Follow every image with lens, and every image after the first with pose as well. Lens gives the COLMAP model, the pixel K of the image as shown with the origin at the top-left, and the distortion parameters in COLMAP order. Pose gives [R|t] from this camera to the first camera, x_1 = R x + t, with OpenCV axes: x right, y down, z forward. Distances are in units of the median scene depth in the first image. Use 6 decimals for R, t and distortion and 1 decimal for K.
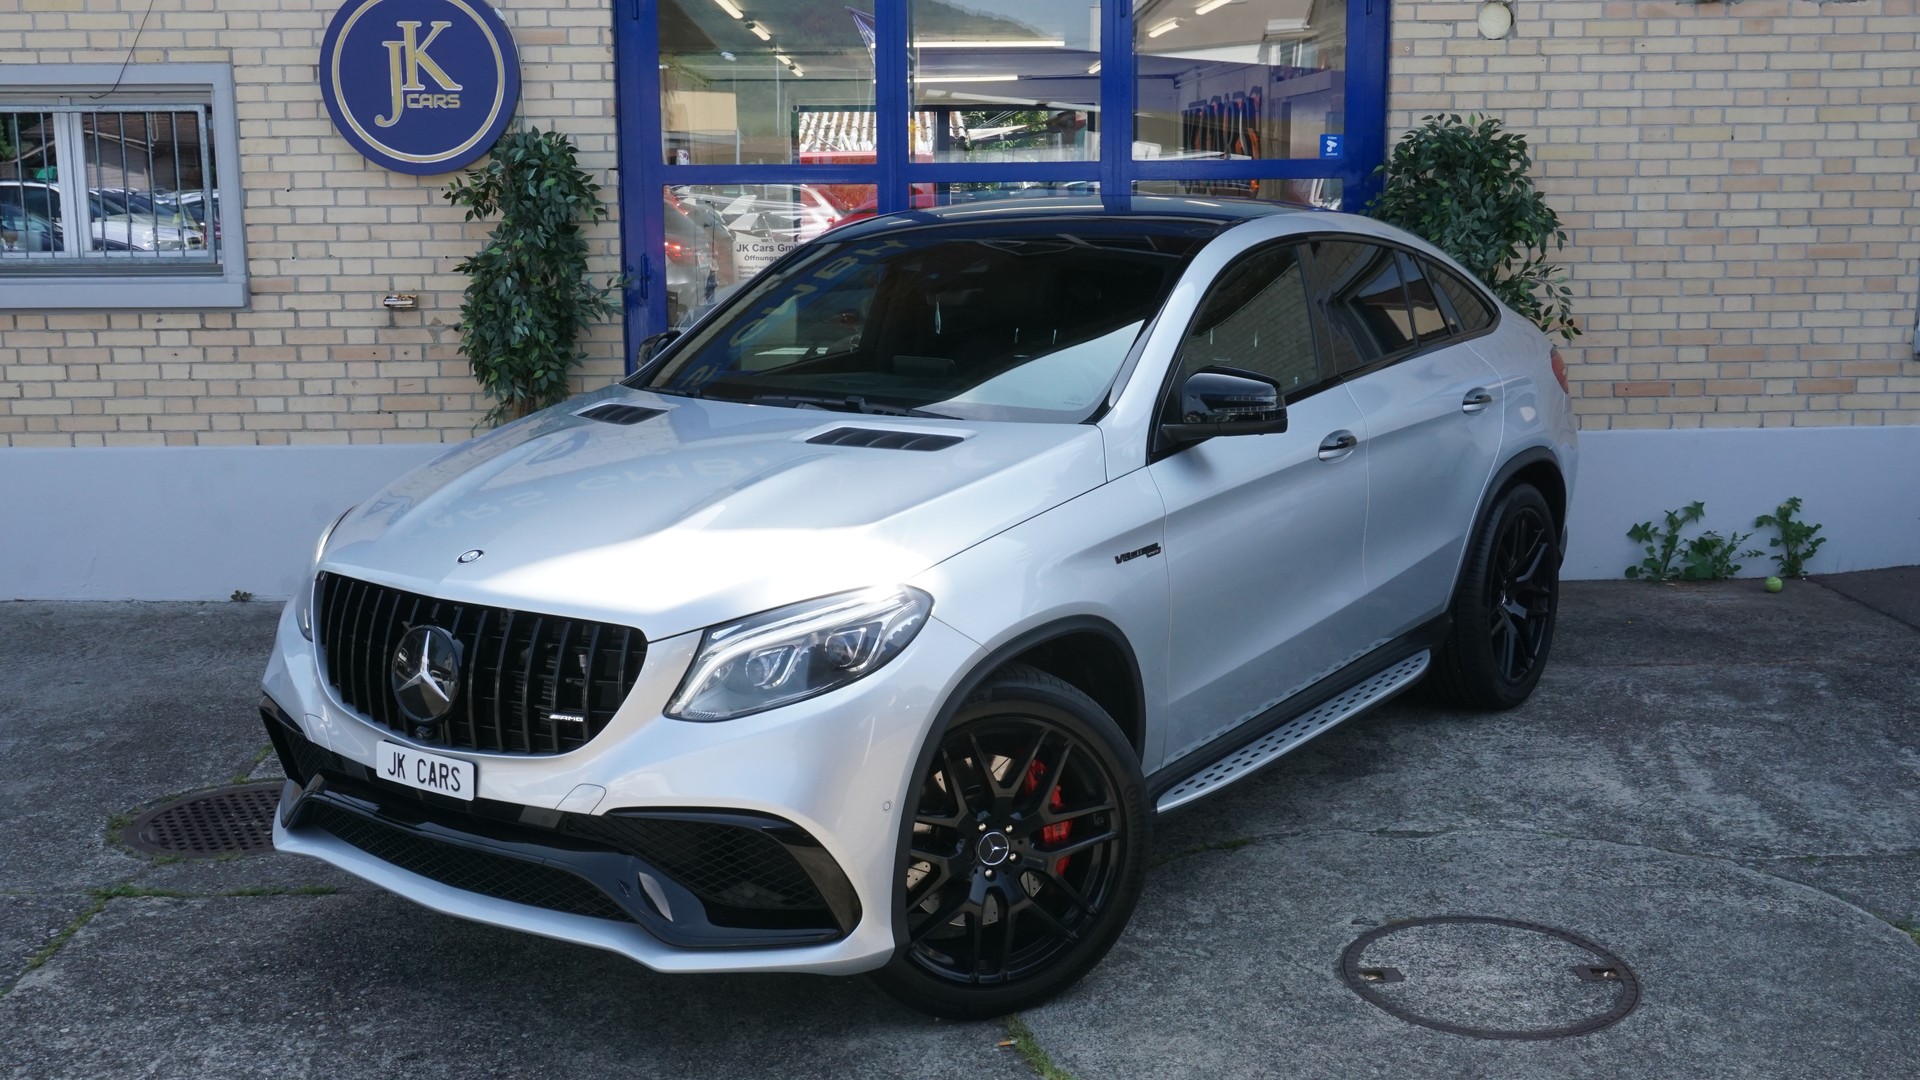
lens RADIAL K [[2000.6, 0, 955.9], [0, 2000.6, 538.4], [0, 0, 1]] dist [-0.004755, 0.031494]
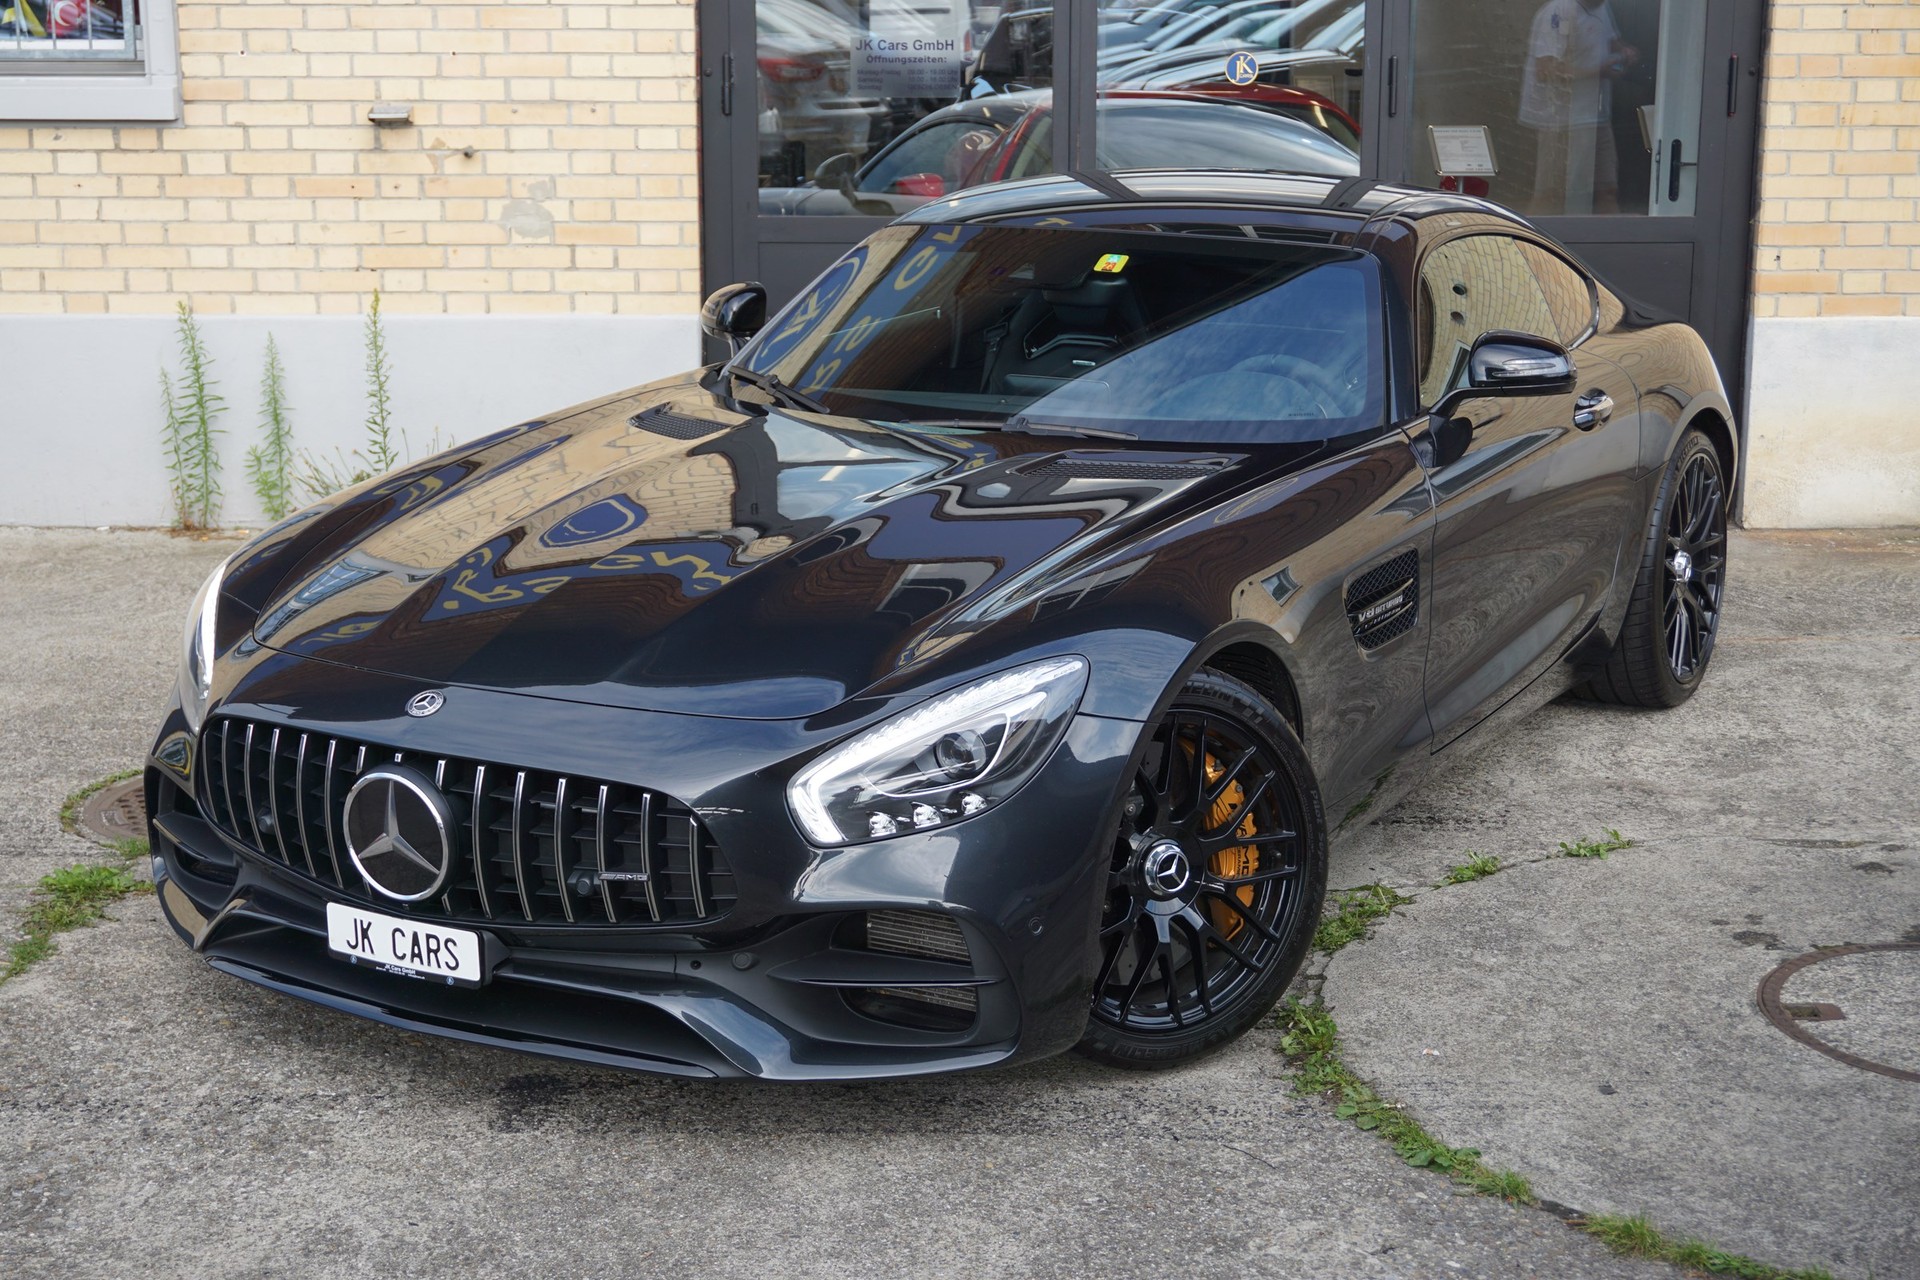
lens RADIAL K [[2878.6, 0, 966.0], [0, 2878.6, 635.8], [0, 0, 1]] dist [0.026418, -0.042807]
pose [[0.999593, 0.014921, -0.024307, -0.042546], [-0.013755, 0.998780, 0.047423, 0.016865], [0.024985, -0.047070, 0.998579, -0.040209]]
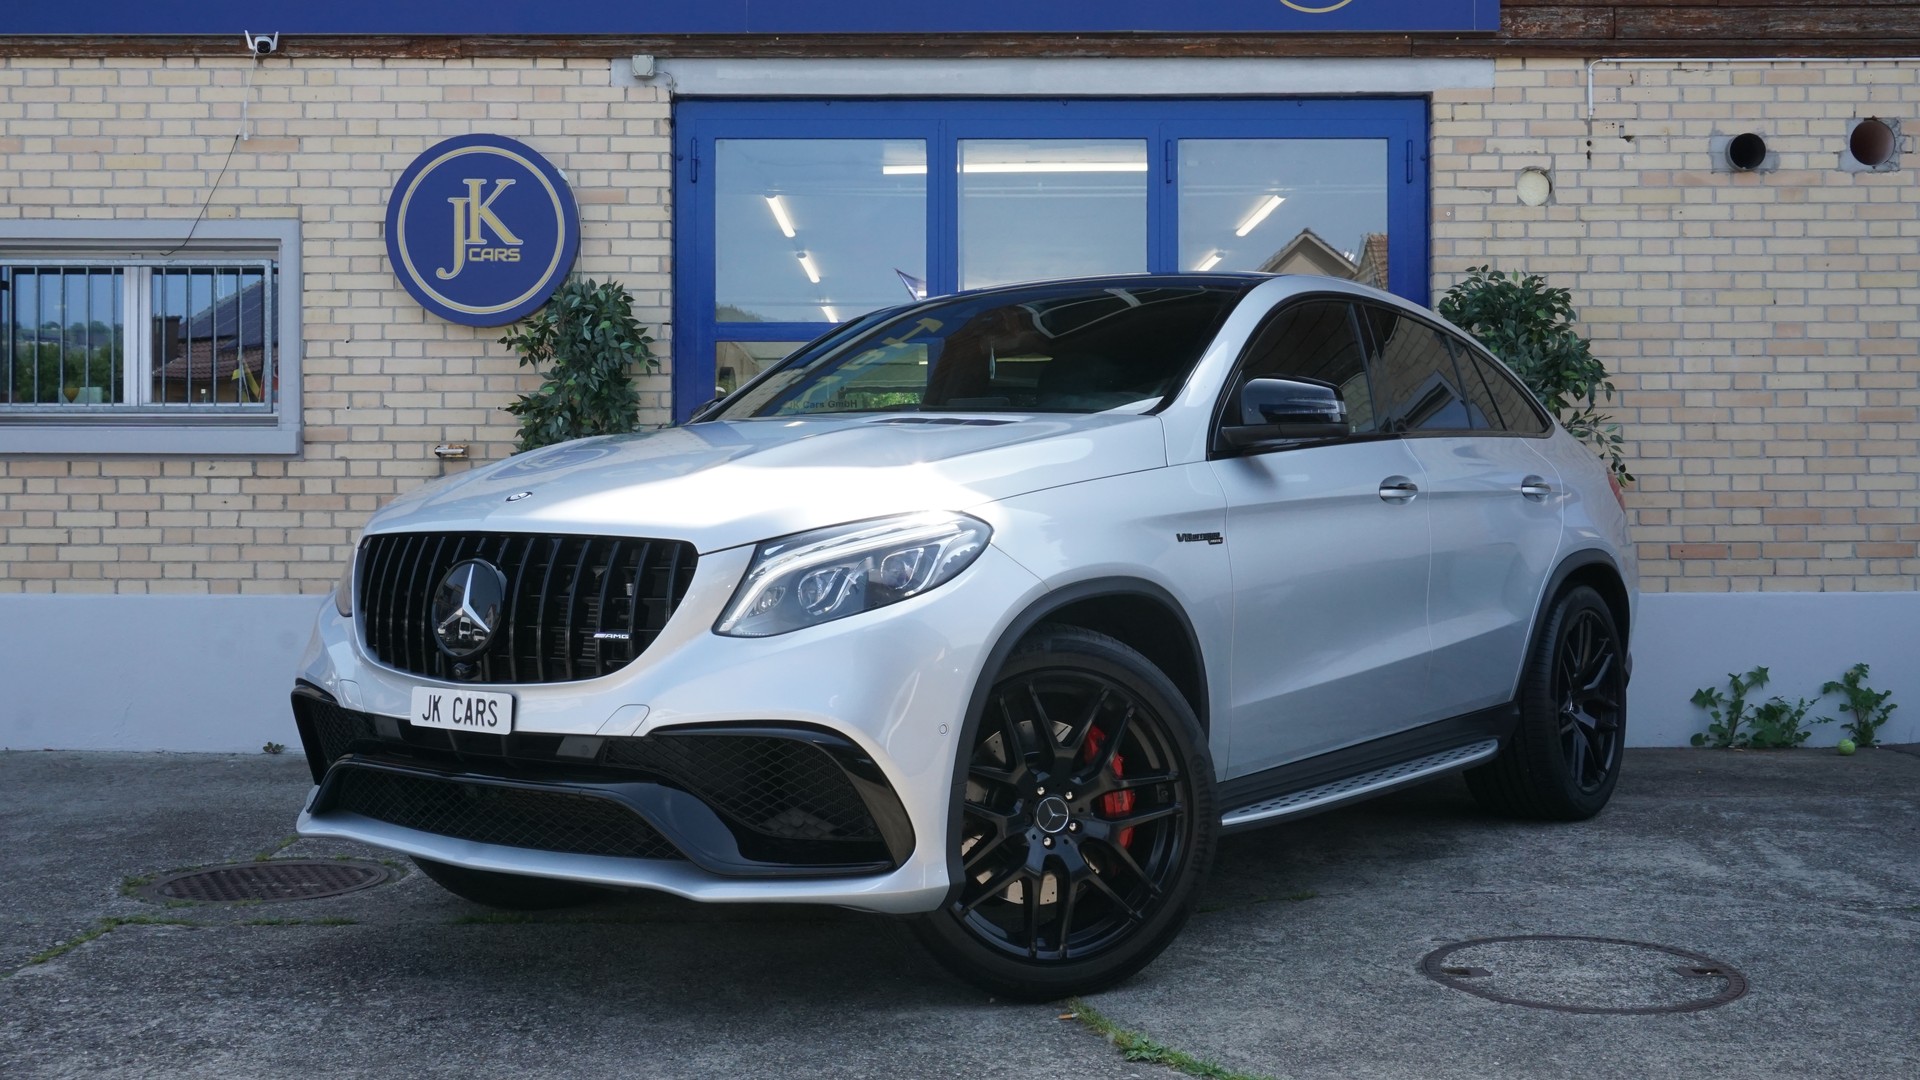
lens RADIAL K [[2000.6, 0, 955.9], [0, 2000.6, 538.4], [0, 0, 1]] dist [-0.004755, 0.031494]
pose [[0.999813, 0.007192, -0.017944, -0.005590], [-0.010227, 0.984466, -0.175275, 0.098831], [0.016405, 0.175426, 0.984356, 0.021844]]
